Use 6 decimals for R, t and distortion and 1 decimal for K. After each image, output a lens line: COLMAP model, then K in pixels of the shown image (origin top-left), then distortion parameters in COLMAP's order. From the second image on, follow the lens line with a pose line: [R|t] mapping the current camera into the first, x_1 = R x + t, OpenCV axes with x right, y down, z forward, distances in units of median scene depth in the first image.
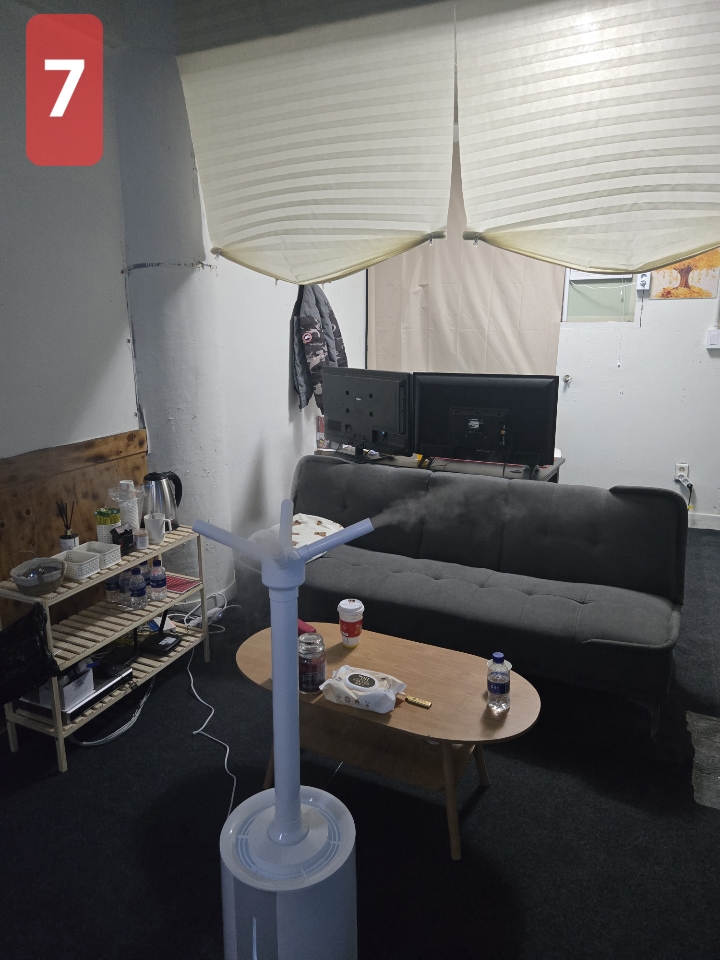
lens RADIAL K [[661.3, 0, 334.9], [0, 661.3, 477.6], [0, 0, 1]] dist [0.047533, -0.000073]
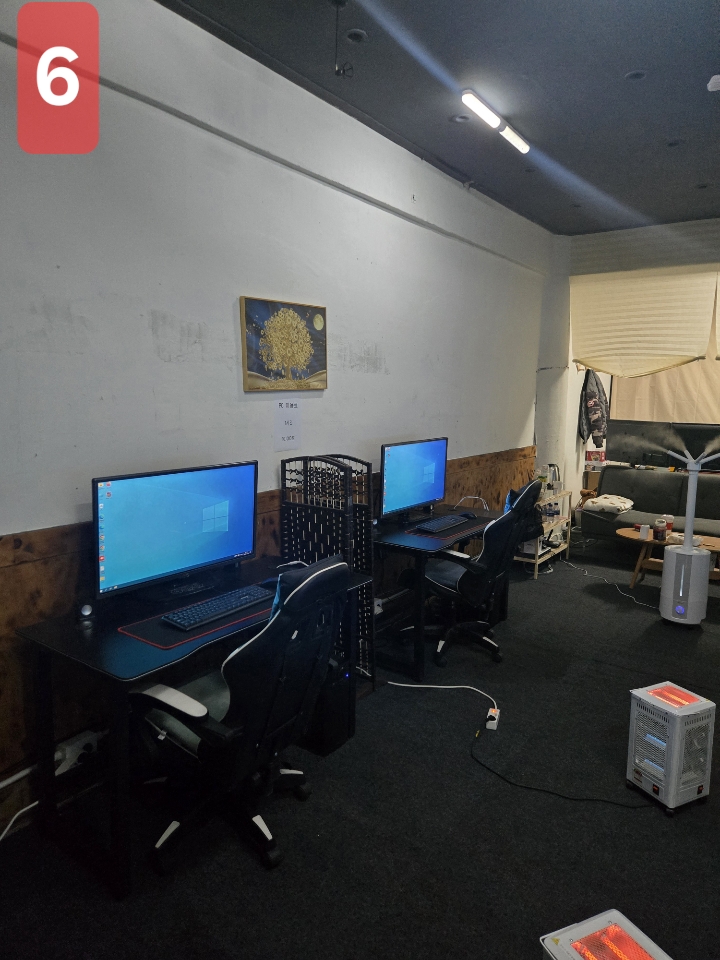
lens RADIAL K [[658.4, 0, 360.0], [0, 658.4, 480.0], [0, 0, 1]] dist [0.101016, -0.102358]
pose [[0.987562, 0.041568, -0.151638, -0.446953], [-0.056026, 0.994149, -0.092356, 0.222959], [0.146912, 0.099703, 0.984112, -0.958826]]
